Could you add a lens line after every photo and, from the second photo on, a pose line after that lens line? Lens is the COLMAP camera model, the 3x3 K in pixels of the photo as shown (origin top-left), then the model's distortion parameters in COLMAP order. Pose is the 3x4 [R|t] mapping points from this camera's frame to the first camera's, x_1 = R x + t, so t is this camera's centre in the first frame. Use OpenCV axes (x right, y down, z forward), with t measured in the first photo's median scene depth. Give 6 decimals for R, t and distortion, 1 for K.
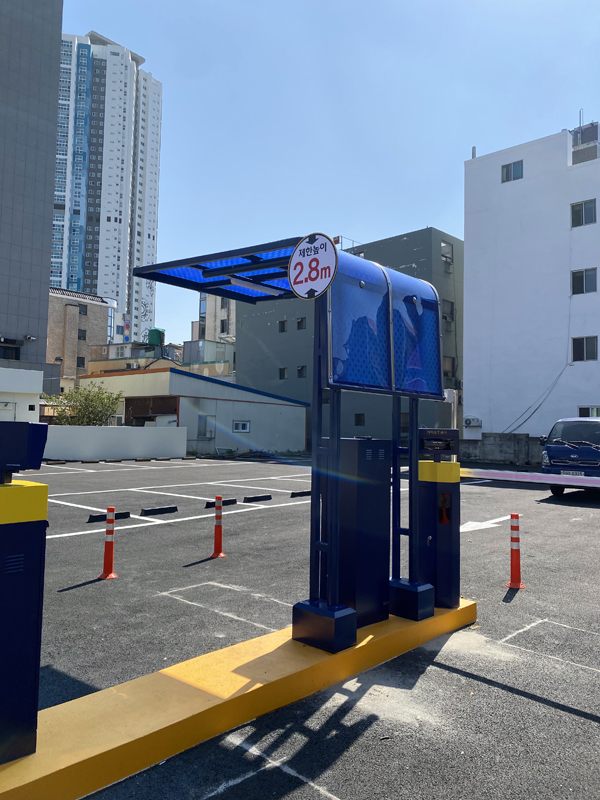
lens RADIAL K [[615.9, 0, 298.8], [0, 615.9, 385.4], [0, 0, 1]] dist [0.021545, 0.000094]
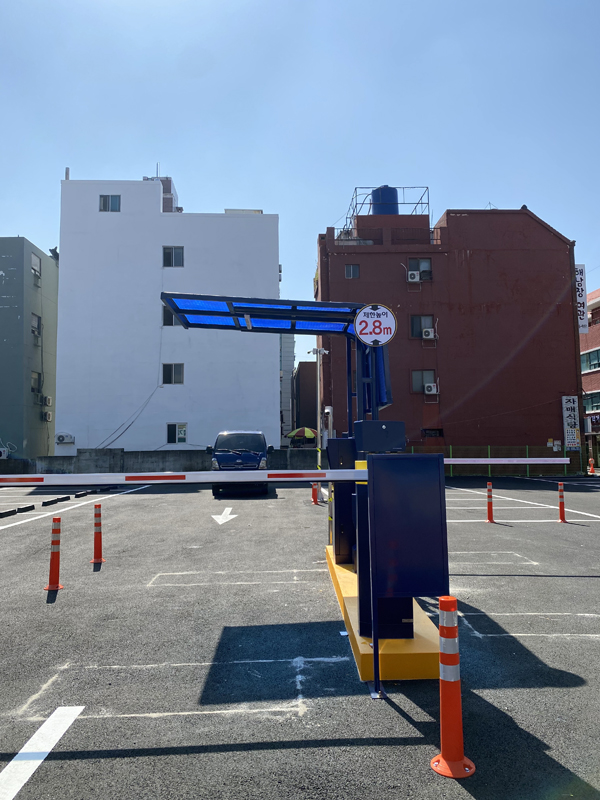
lens RADIAL K [[615.9, 0, 298.8], [0, 615.9, 385.4], [0, 0, 1]] dist [0.021545, 0.000094]
pose [[0.731270, 0.050846, 0.680191, -0.131710], [-0.030604, 0.998659, -0.041750, 0.003248], [-0.681402, 0.009714, 0.731845, 0.000004]]
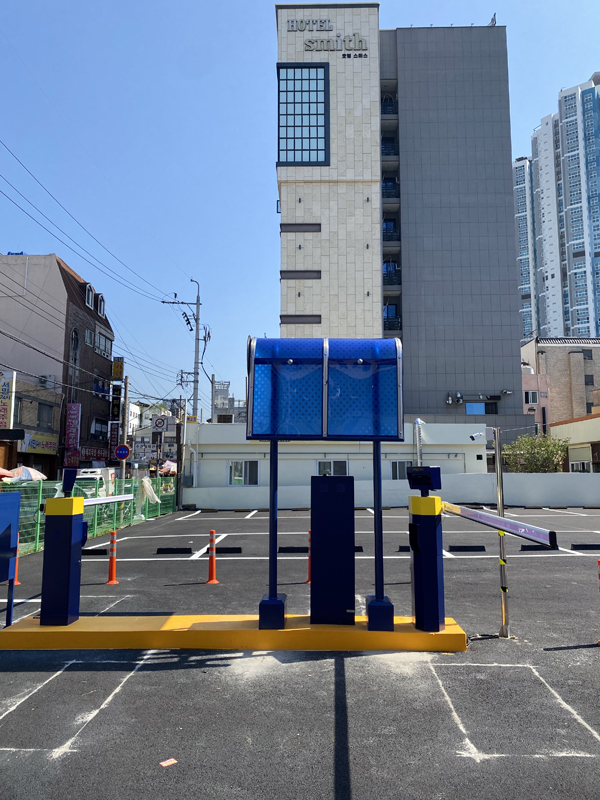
lens RADIAL K [[615.9, 0, 298.8], [0, 615.9, 385.4], [0, 0, 1]] dist [0.021545, 0.000094]
pose [[0.650207, -0.125960, -0.749243, 0.644375], [0.066150, 0.991802, -0.109333, 0.025077], [0.756872, 0.021526, 0.653208, 0.076237]]
